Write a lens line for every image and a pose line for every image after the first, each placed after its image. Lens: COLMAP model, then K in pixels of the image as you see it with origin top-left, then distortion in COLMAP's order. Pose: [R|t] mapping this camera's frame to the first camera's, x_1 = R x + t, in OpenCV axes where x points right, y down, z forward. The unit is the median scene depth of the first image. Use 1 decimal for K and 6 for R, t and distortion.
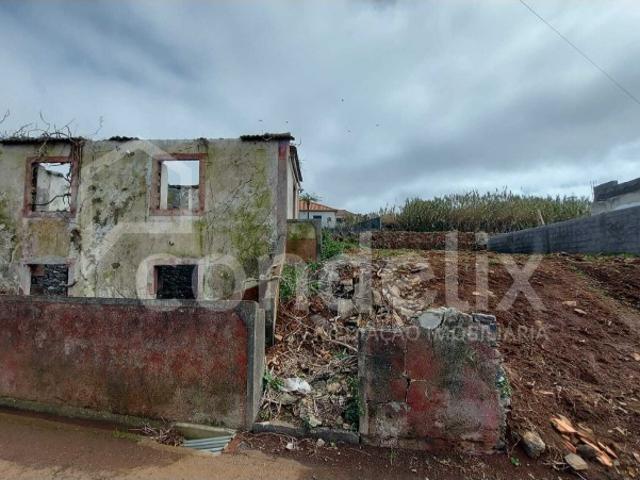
lens RADIAL K [[354.3, 0, 319.6], [0, 354.3, 235.9], [0, 0, 1]] dist [0.001529, 0.003657]
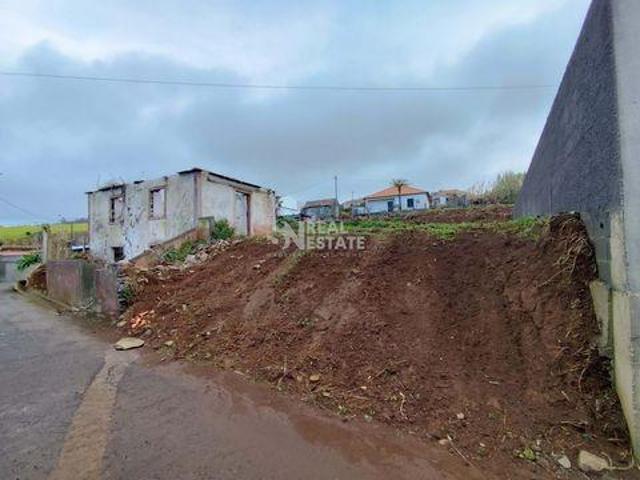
lens RADIAL K [[303.8, 0, 319.0], [0, 303.8, 239.4], [0, 0, 1]] dist [0.003608, 0.000719]
pose [[0.904655, -0.042730, -0.423997, 1.037412], [0.070824, 0.996199, 0.050718, 0.024695], [0.420218, -0.075911, 0.904242, -0.104644]]
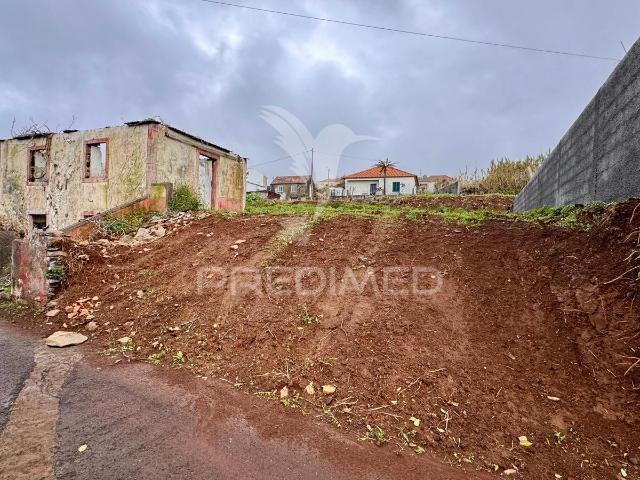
lens RADIAL K [[354.3, 0, 320.1], [0, 354.3, 239.9], [0, 0, 1]] dist [0.001529, 0.003657]
pose [[0.943206, 0.026471, -0.331151, 0.949242], [0.006816, 0.995069, 0.098955, 0.040016], [0.332138, -0.095592, 0.938374, -0.086830]]
